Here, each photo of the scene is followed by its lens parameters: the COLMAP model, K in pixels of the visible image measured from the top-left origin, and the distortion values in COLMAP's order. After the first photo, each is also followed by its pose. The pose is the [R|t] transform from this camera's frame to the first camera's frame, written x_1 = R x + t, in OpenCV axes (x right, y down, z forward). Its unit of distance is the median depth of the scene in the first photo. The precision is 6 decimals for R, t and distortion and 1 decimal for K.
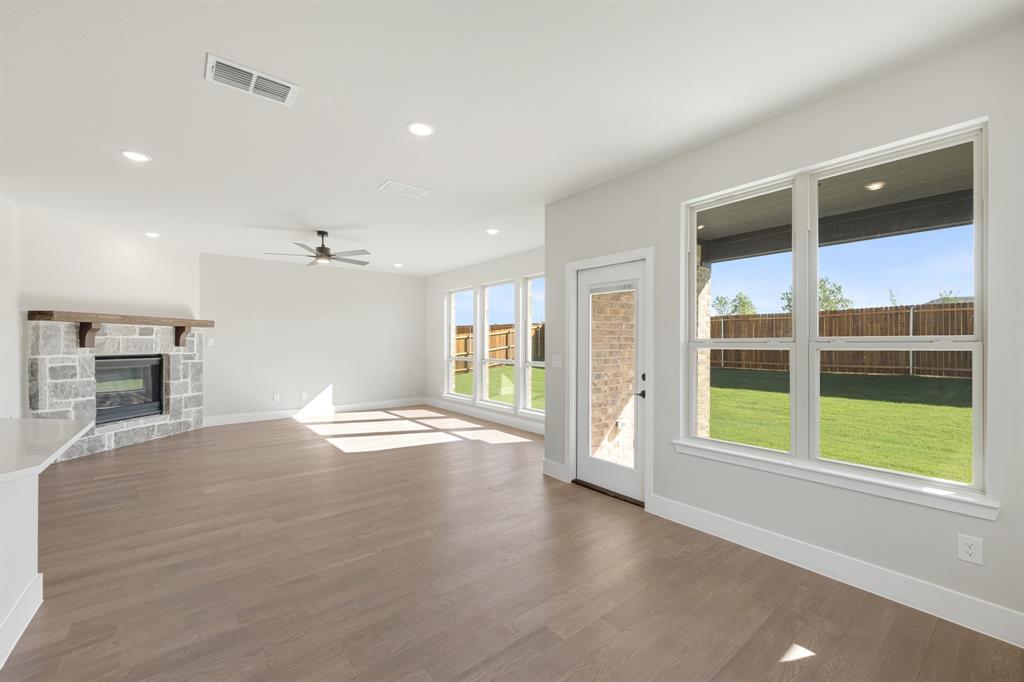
lens RADIAL K [[415.9, 0, 512.0], [0, 415.9, 341.0], [0, 0, 1]] dist [0.002588, 0.000387]
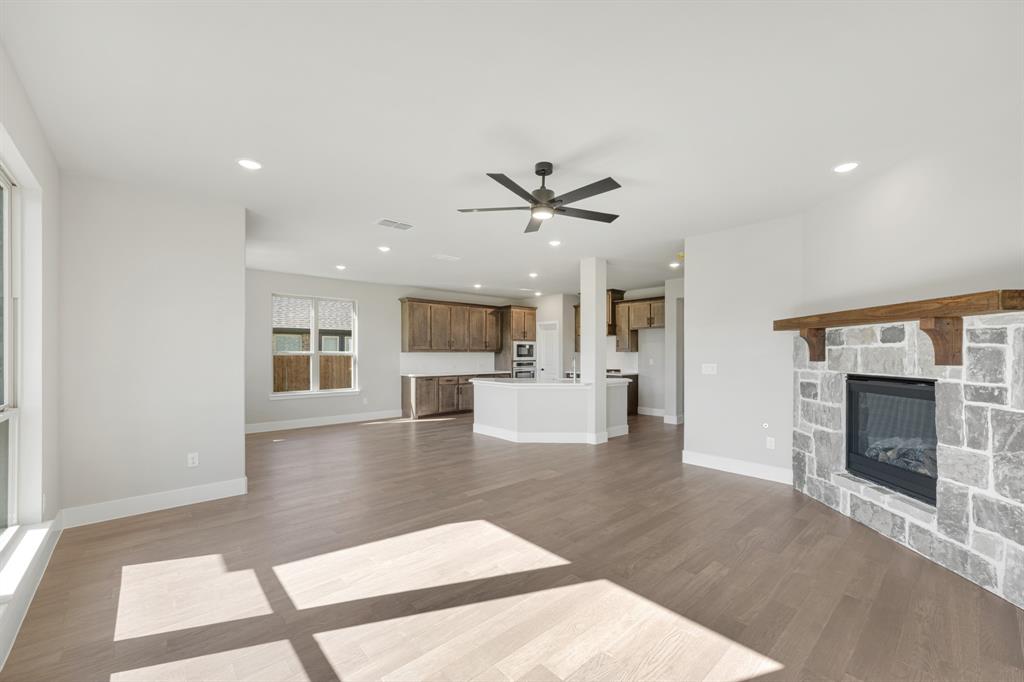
lens RADIAL K [[409.8, 0, 515.3], [0, 409.8, 351.1], [0, 0, 1]] dist [-0.001346, -0.000086]
pose [[-0.998087, -0.001604, -0.061810, -0.389396], [-0.001136, 0.999970, -0.007599, 0.003177], [0.061820, -0.007514, -0.998059, 1.605965]]
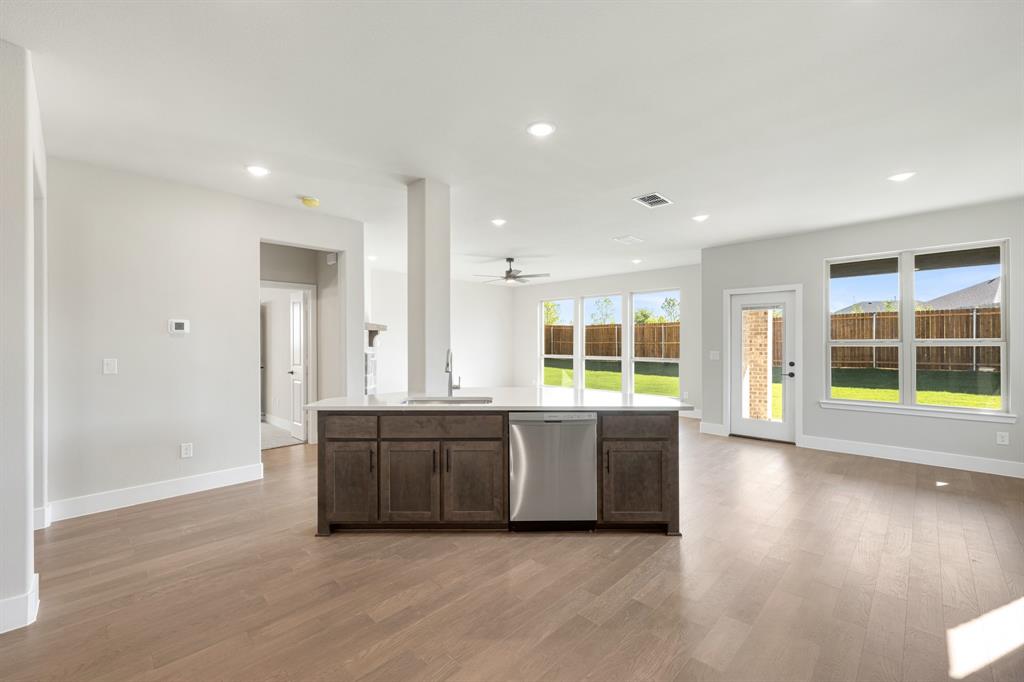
lens RADIAL K [[428.1, 0, 503.0], [0, 428.1, 342.3], [0, 0, 1]] dist [0.001996, 0.000021]
pose [[0.993632, -0.002159, 0.112652, -0.645935], [0.001895, 0.999995, 0.002449, -0.002833], [-0.112657, -0.002220, 0.993631, -0.342283]]
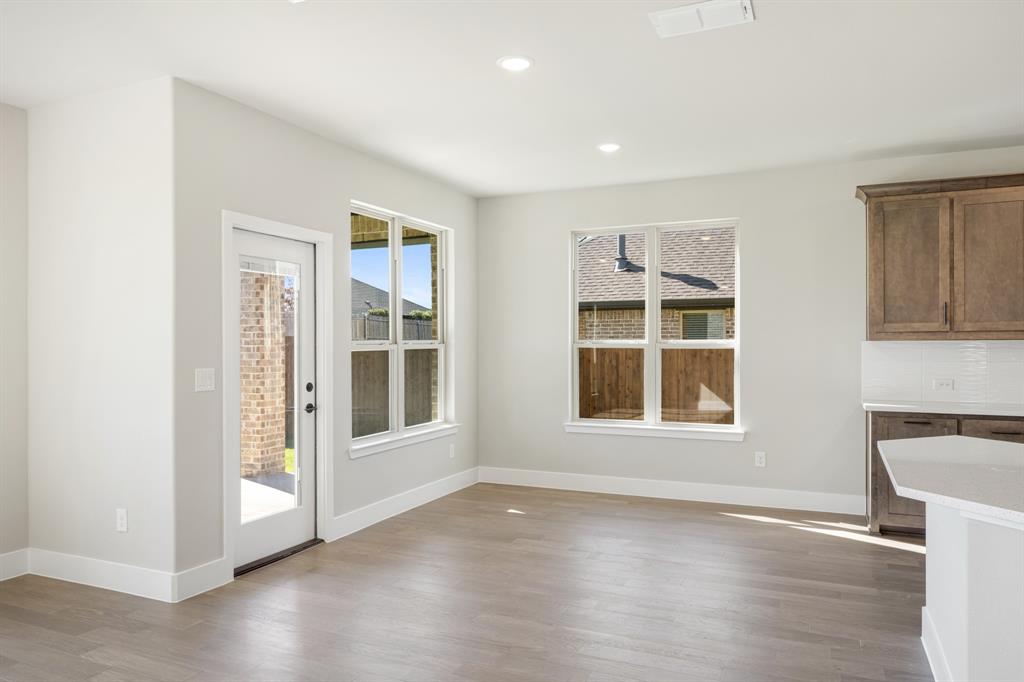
lens RADIAL K [[693.8, 0, 512.0], [0, 693.8, 341.0], [0, 0, 1]] dist [0.000540, 0.000115]
pose [[-0.458496, 0.004560, 0.888685, -0.710987], [0.000072, 0.999987, -0.005094, 0.001798], [-0.888697, -0.002272, -0.458490, 0.840721]]
